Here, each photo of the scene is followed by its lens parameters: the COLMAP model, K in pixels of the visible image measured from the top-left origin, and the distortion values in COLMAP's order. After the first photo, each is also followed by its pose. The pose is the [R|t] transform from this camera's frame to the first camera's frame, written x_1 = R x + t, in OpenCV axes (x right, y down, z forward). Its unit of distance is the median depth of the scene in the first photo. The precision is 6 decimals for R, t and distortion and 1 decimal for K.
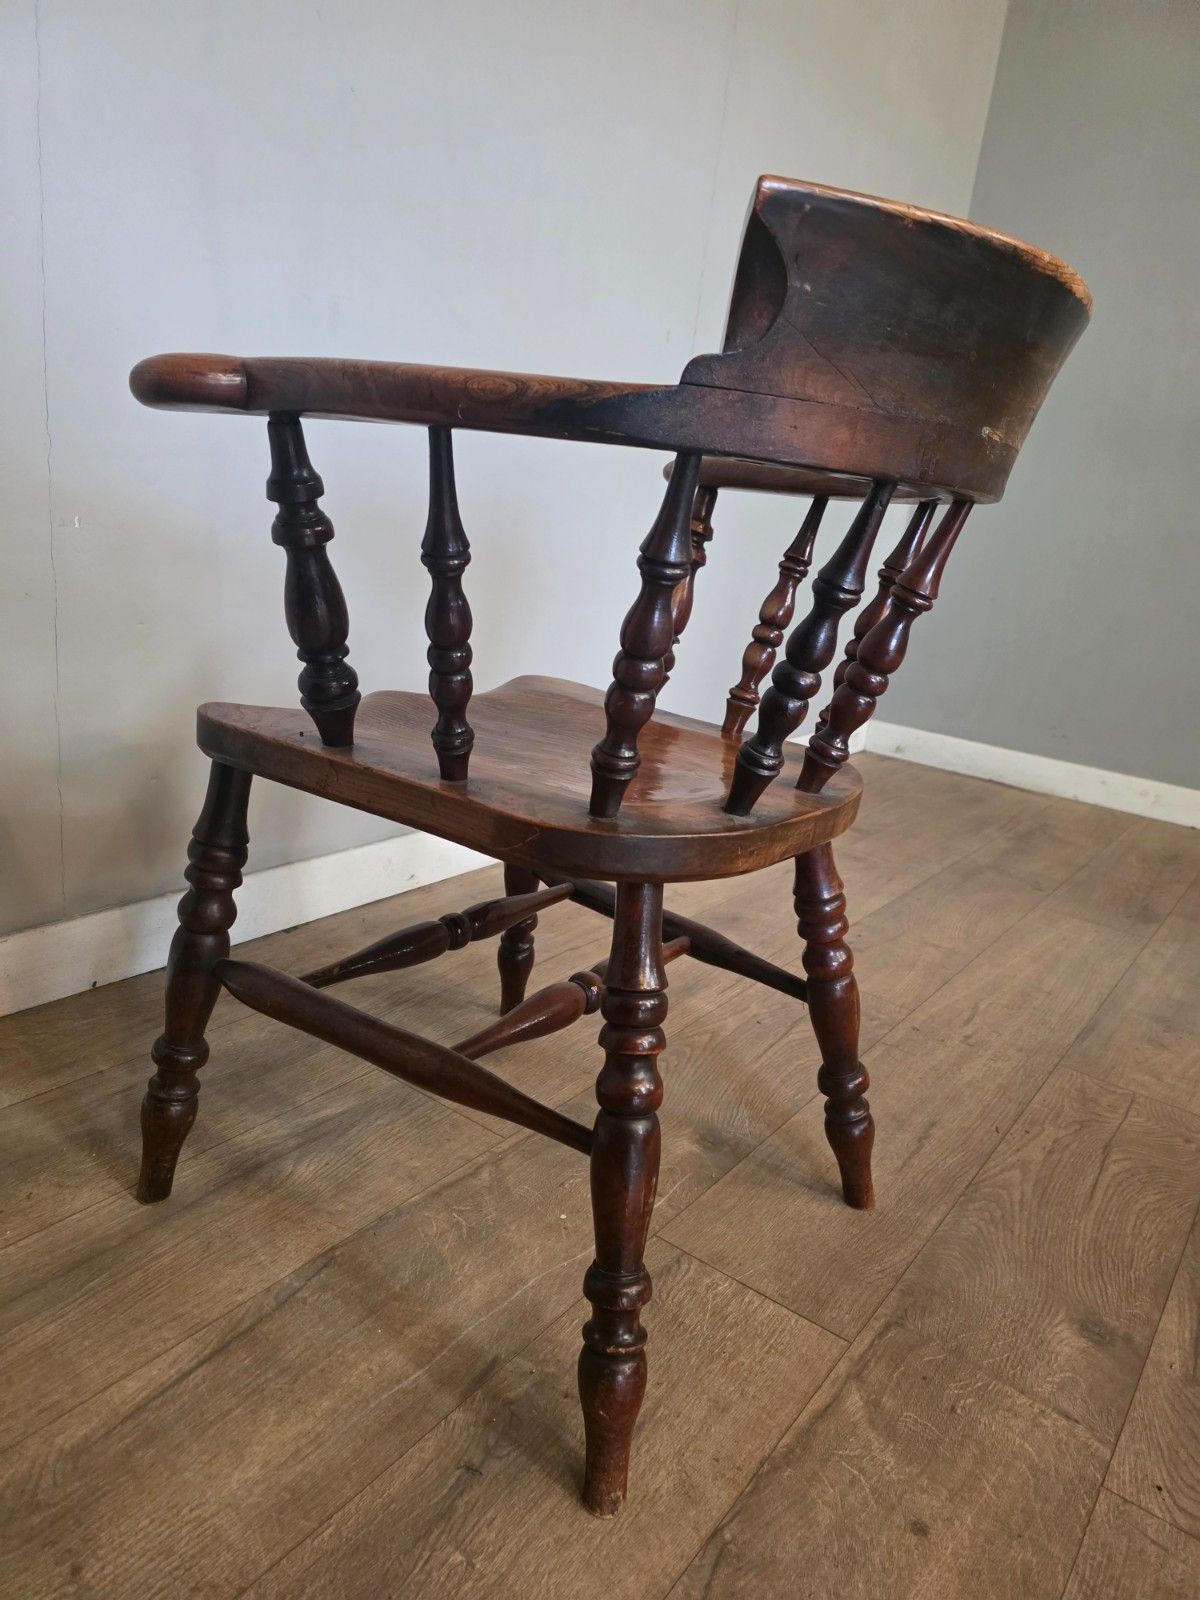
lens RADIAL K [[1087.5, 0, 590.4], [0, 1087.5, 821.8], [0, 0, 1]] dist [0.050978, -0.052307]
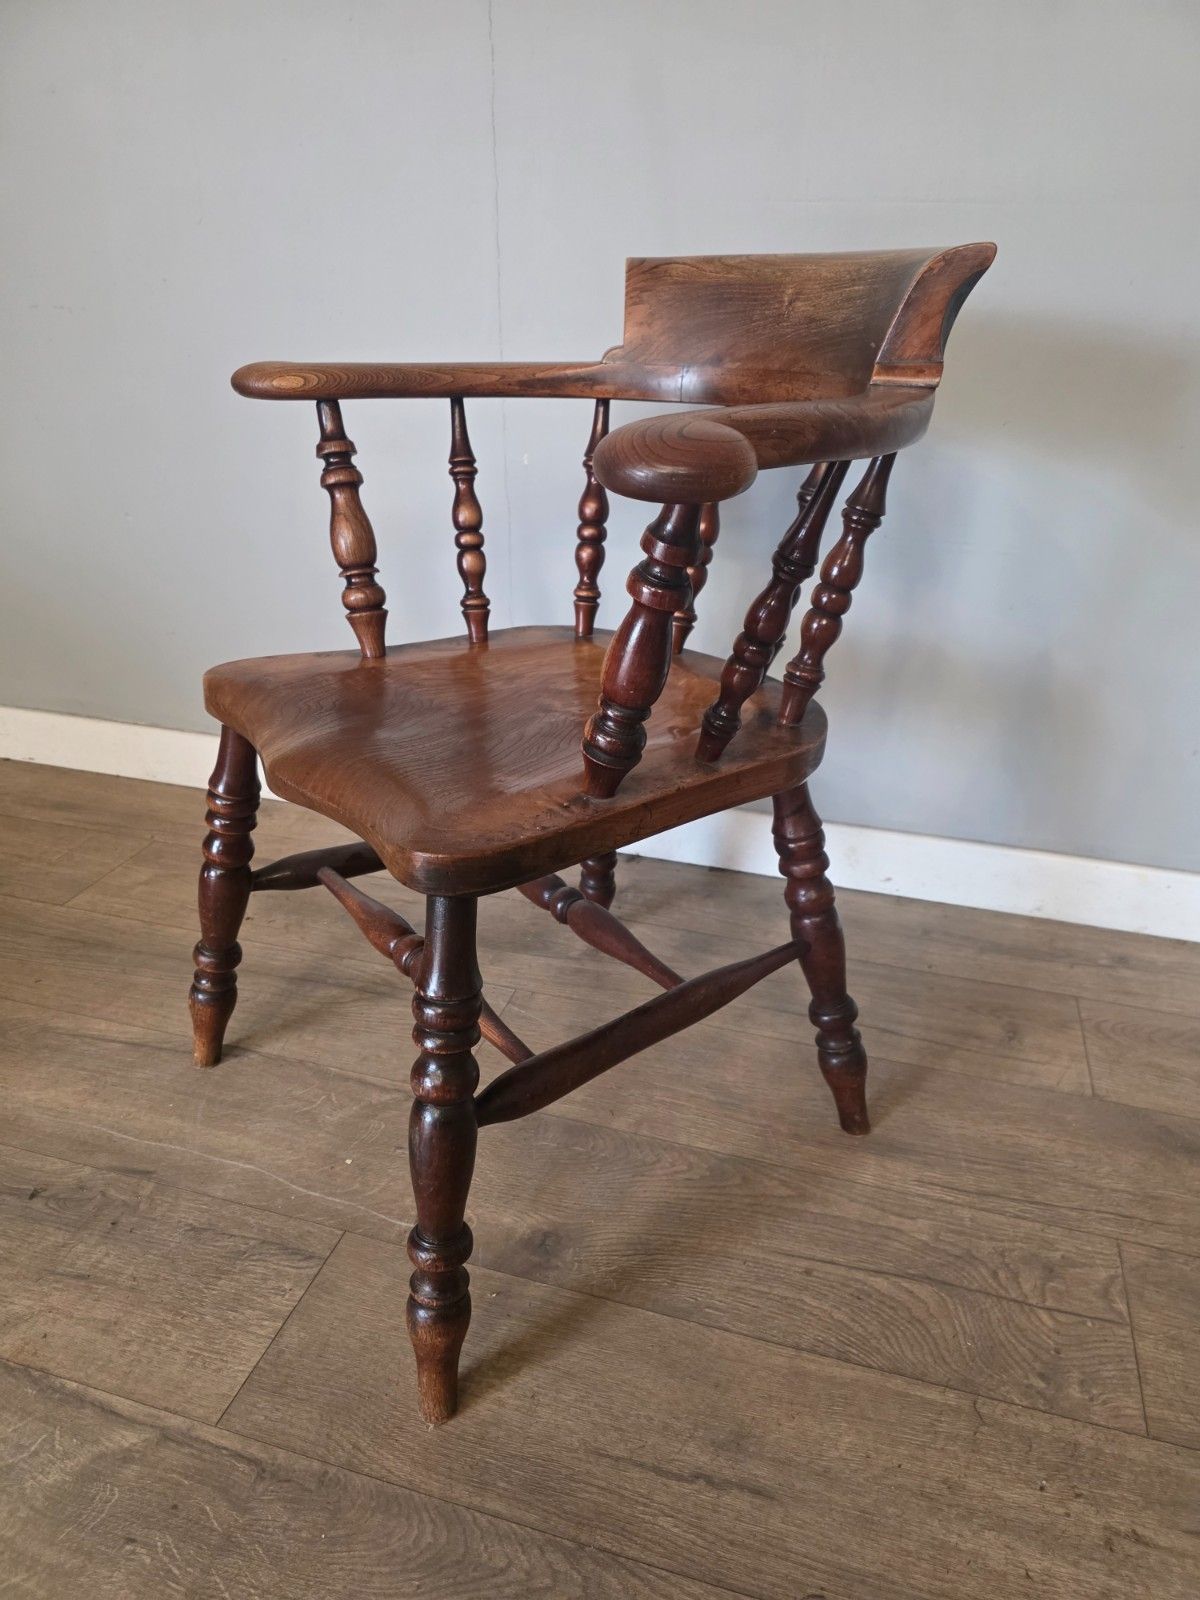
lens RADIAL K [[1087.5, 0, 610.8], [0, 1087.5, 812.5], [0, 0, 1]] dist [0.050978, -0.052307]
pose [[0.347916, 0.320852, -0.880913, 1.001581], [-0.256931, 0.936273, 0.239541, -0.300245], [0.901632, 0.142993, 0.408181, 0.868162]]
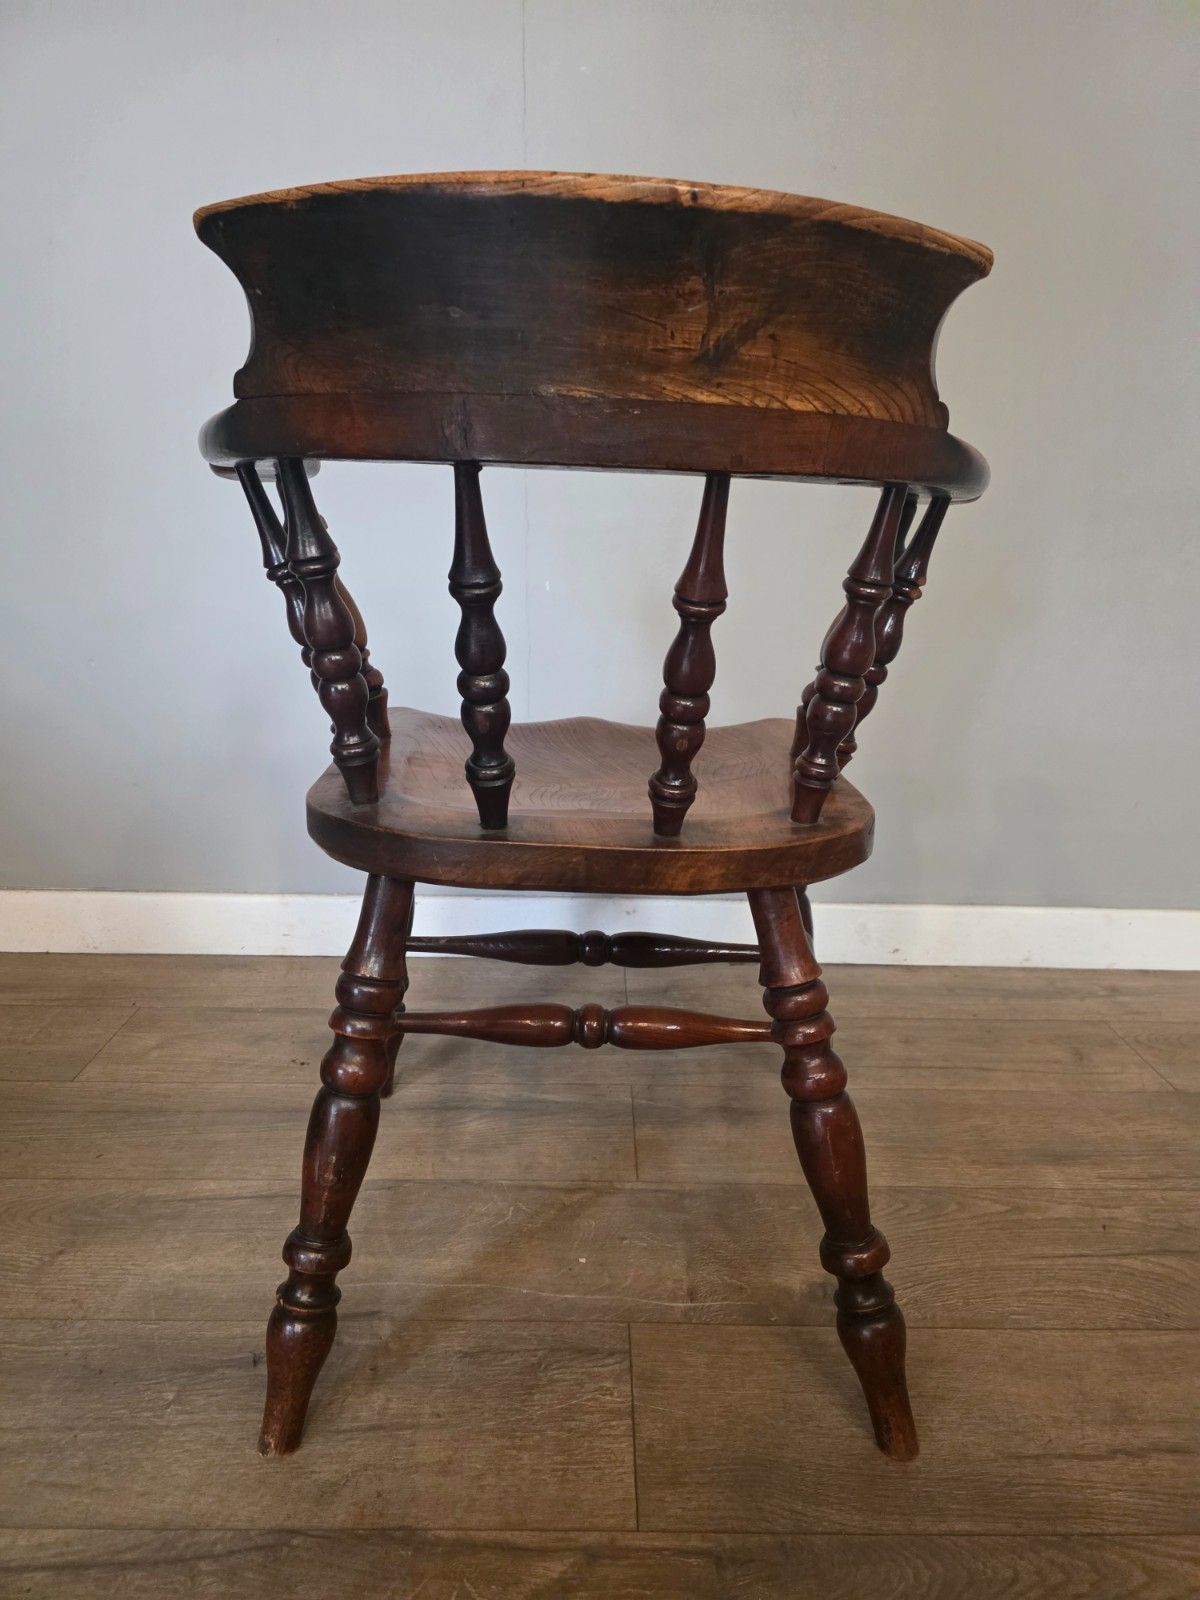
lens RADIAL K [[1087.5, 0, 612.4], [0, 1087.5, 794.7], [0, 0, 1]] dist [0.050978, -0.052307]
pose [[0.608448, 0.104206, -0.786722, 0.816076], [-0.193091, 0.980989, -0.019398, -0.032302], [0.769745, 0.163712, 0.617002, 0.411155]]
